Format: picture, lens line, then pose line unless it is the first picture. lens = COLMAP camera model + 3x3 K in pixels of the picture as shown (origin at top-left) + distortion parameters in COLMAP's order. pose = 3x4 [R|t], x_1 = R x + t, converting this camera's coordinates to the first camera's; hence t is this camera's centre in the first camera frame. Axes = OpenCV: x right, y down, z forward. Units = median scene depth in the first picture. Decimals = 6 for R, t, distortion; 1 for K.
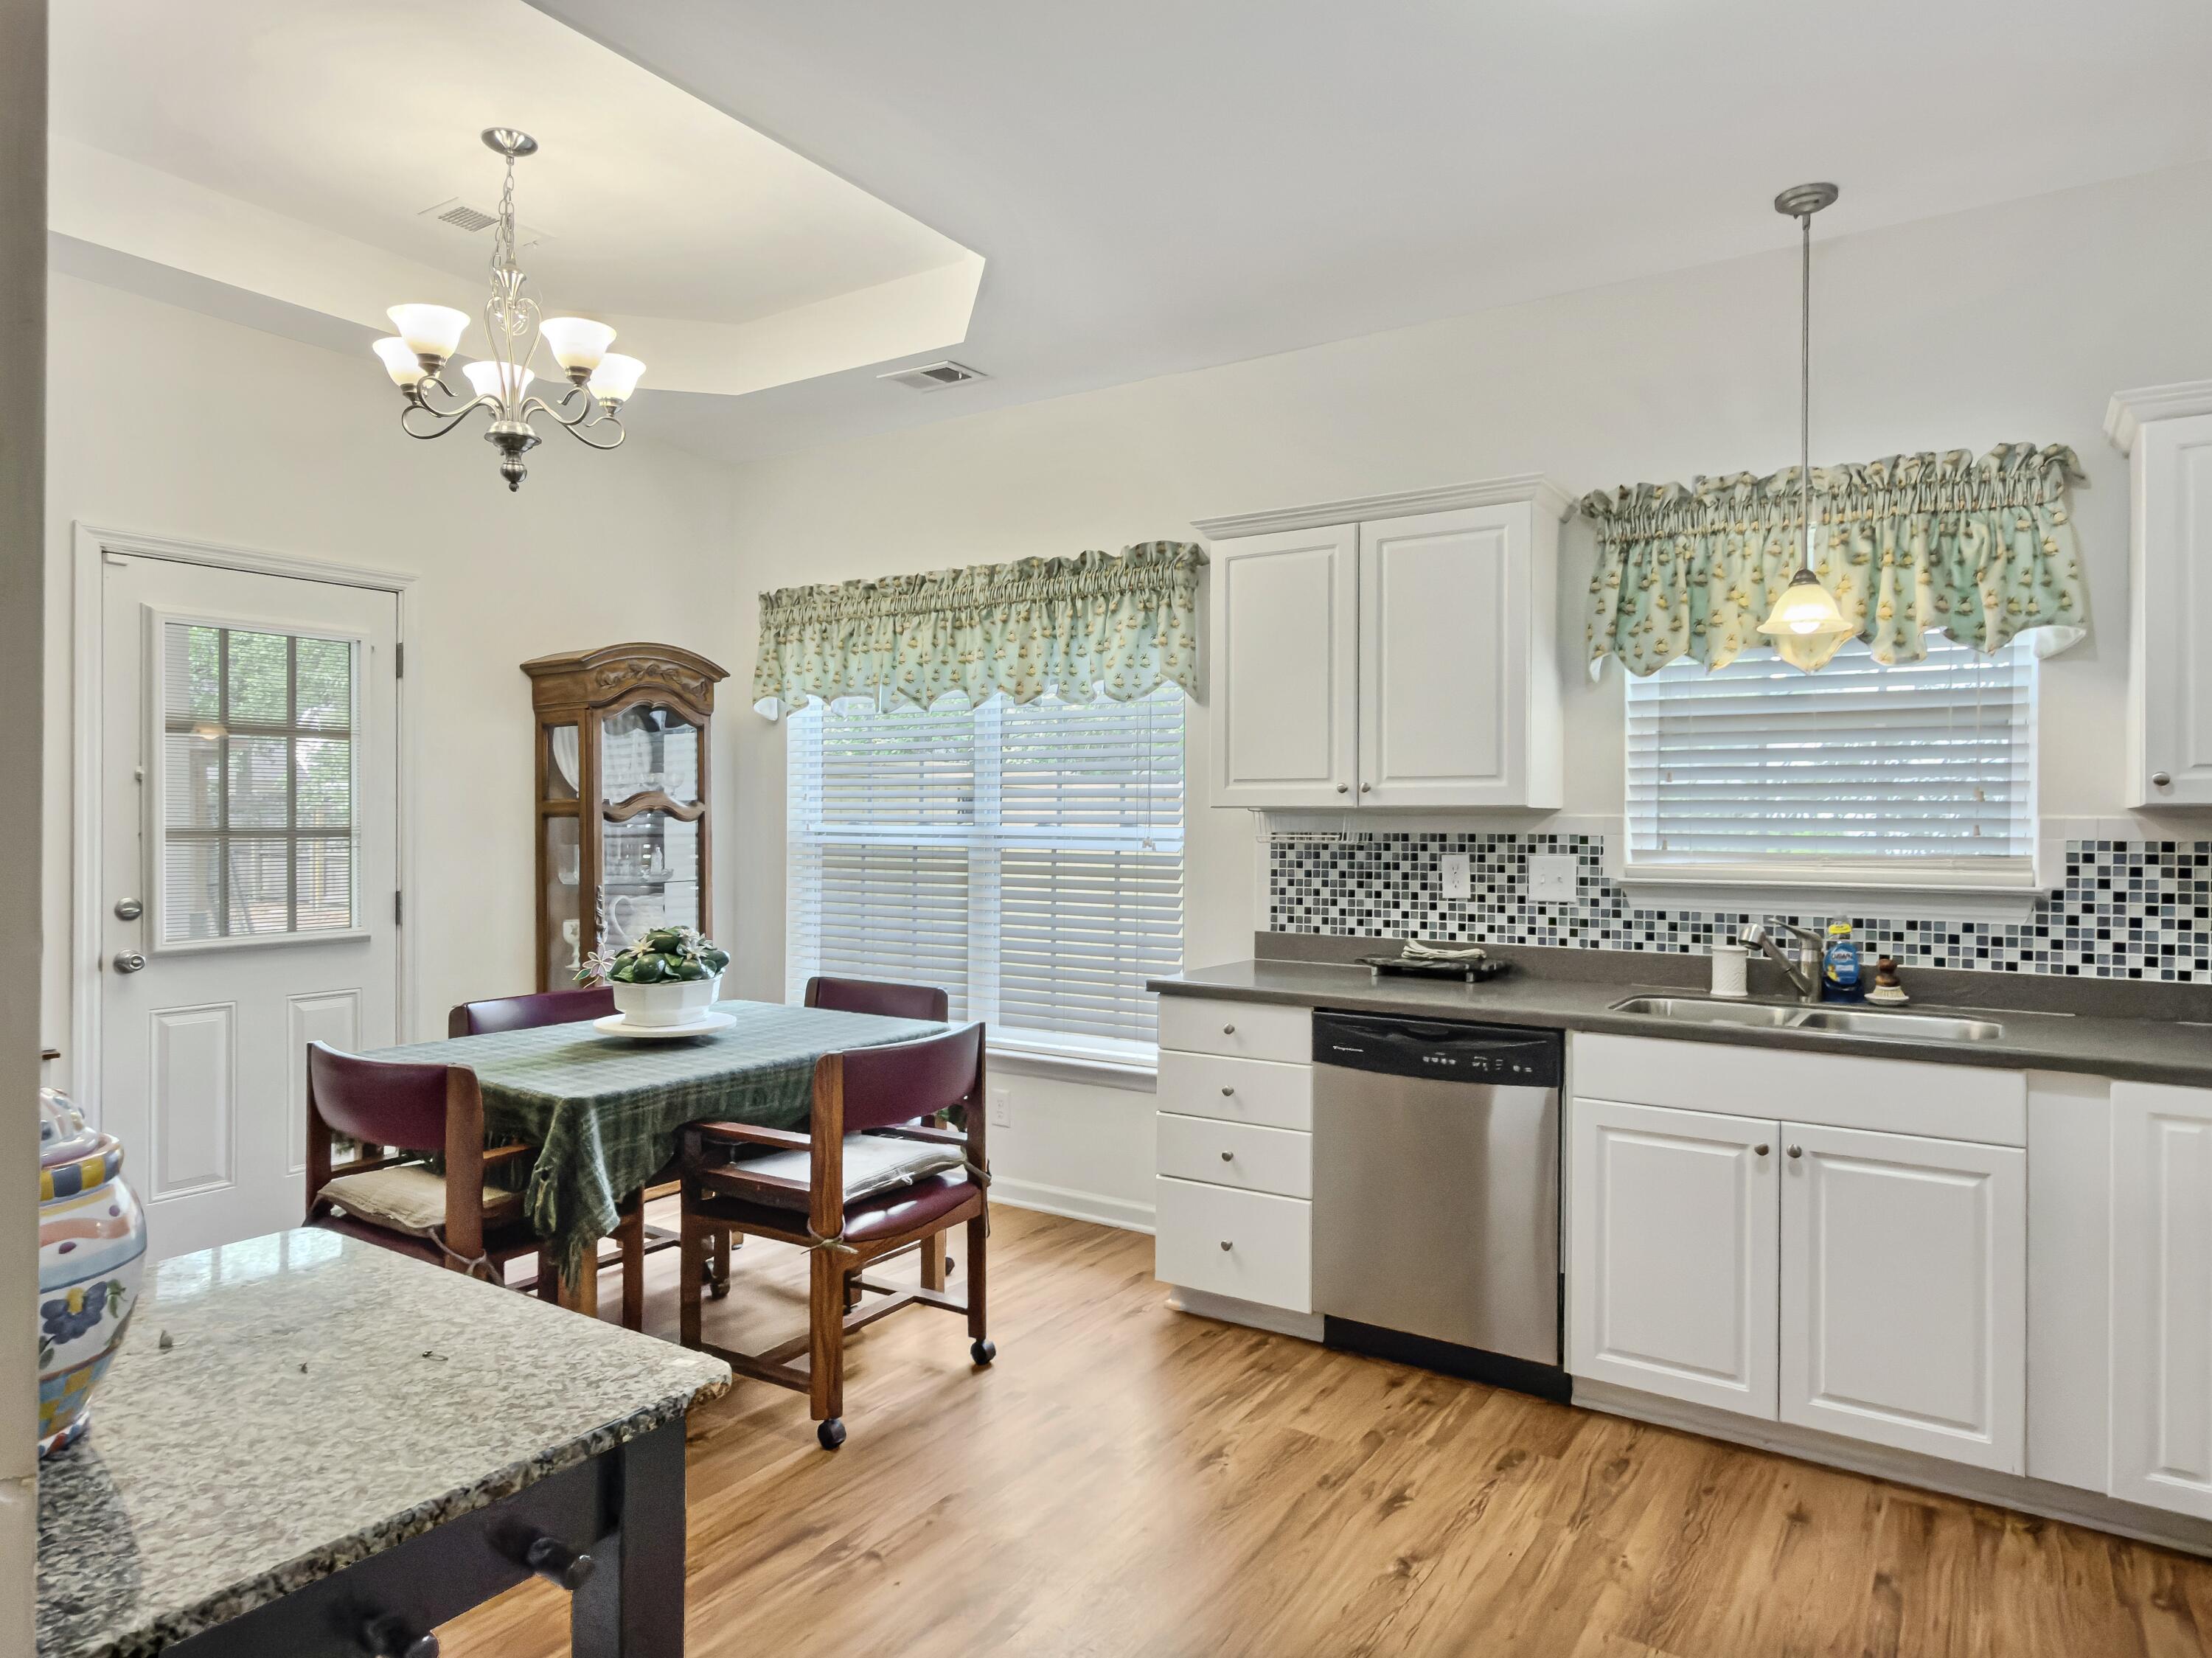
lens RADIAL K [[1355.4, 0, 1121.2], [0, 1355.4, 811.1], [0, 0, 1]] dist [-0.000038, 0.001911]
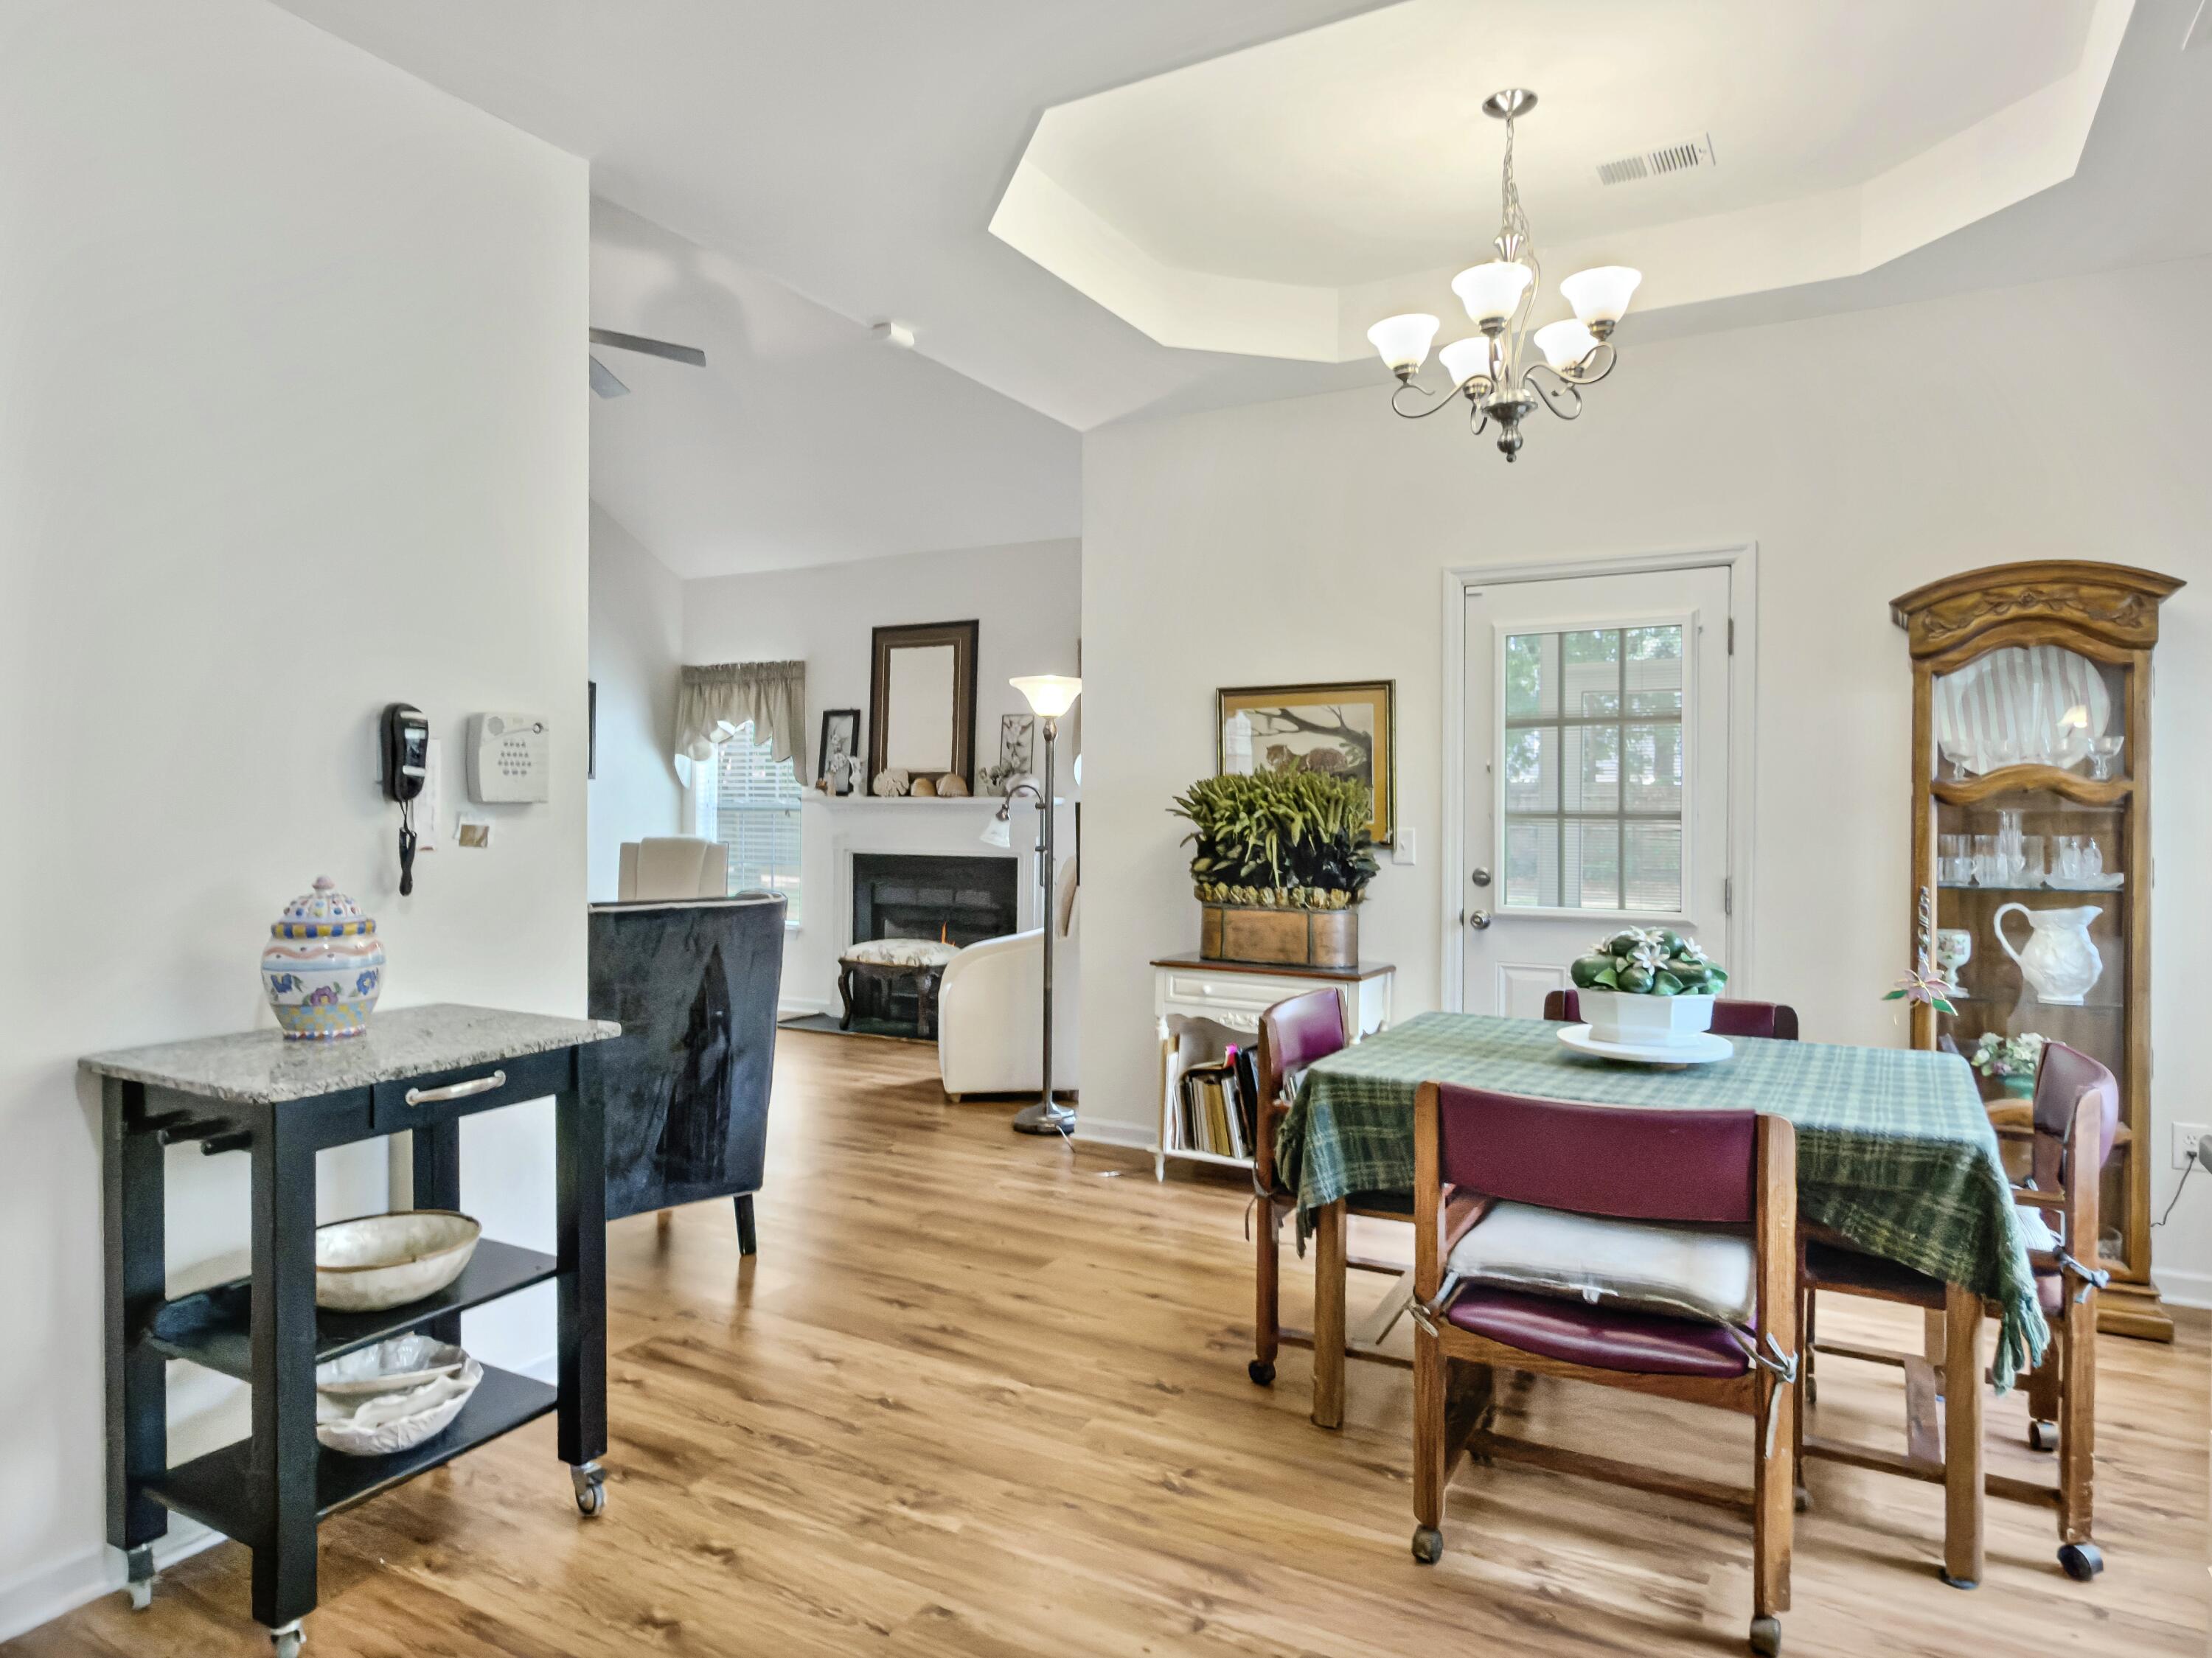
lens RADIAL K [[1355.4, 0, 1110.3], [0, 1355.4, 821.9], [0, 0, 1]] dist [-0.000038, 0.001911]
pose [[0.068935, 0.009714, -0.997574, 0.455124], [0.001296, 0.999951, 0.009827, 0.010980], [0.997620, -0.001970, 0.068919, 0.582876]]
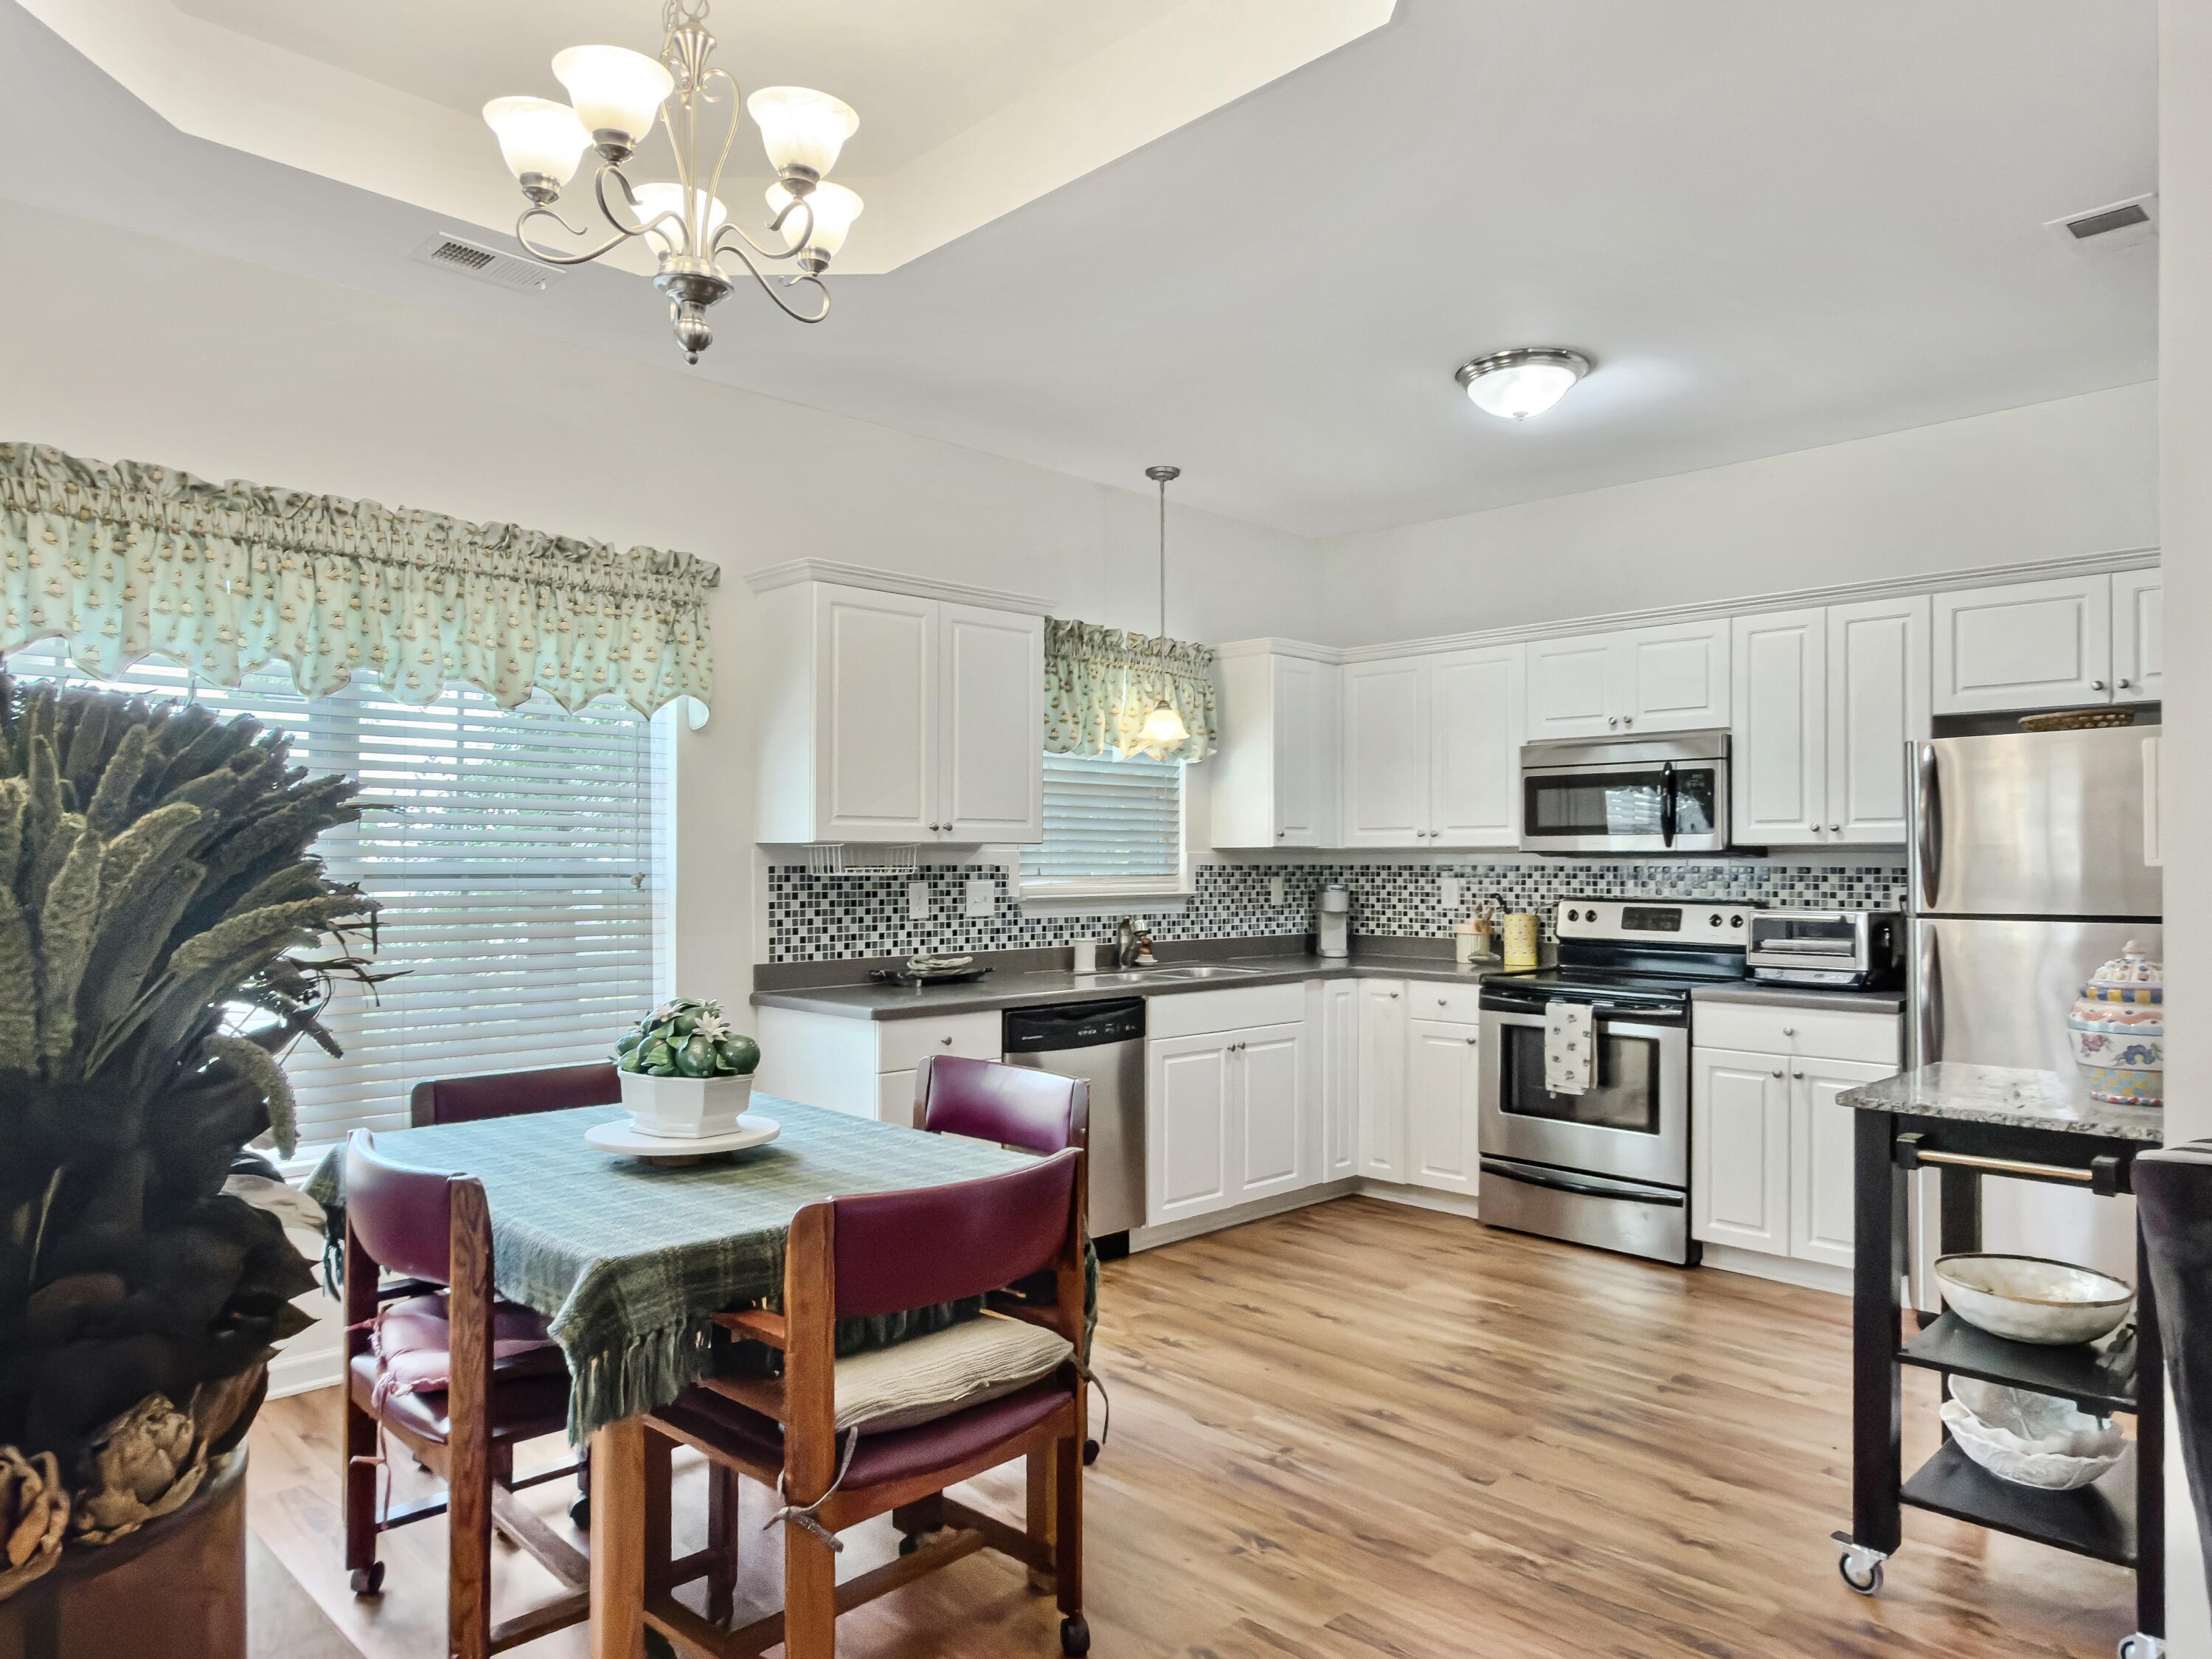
lens RADIAL K [[1420.7, 0, 1096.7], [0, 1420.7, 847.6], [0, 0, 1]] dist [0.002908, 0.003409]
pose [[0.220466, 0.004674, 0.975384, -0.980428], [-0.006593, 0.999973, -0.003301, 0.004224], [-0.975372, -0.005703, 0.220491, 0.584093]]
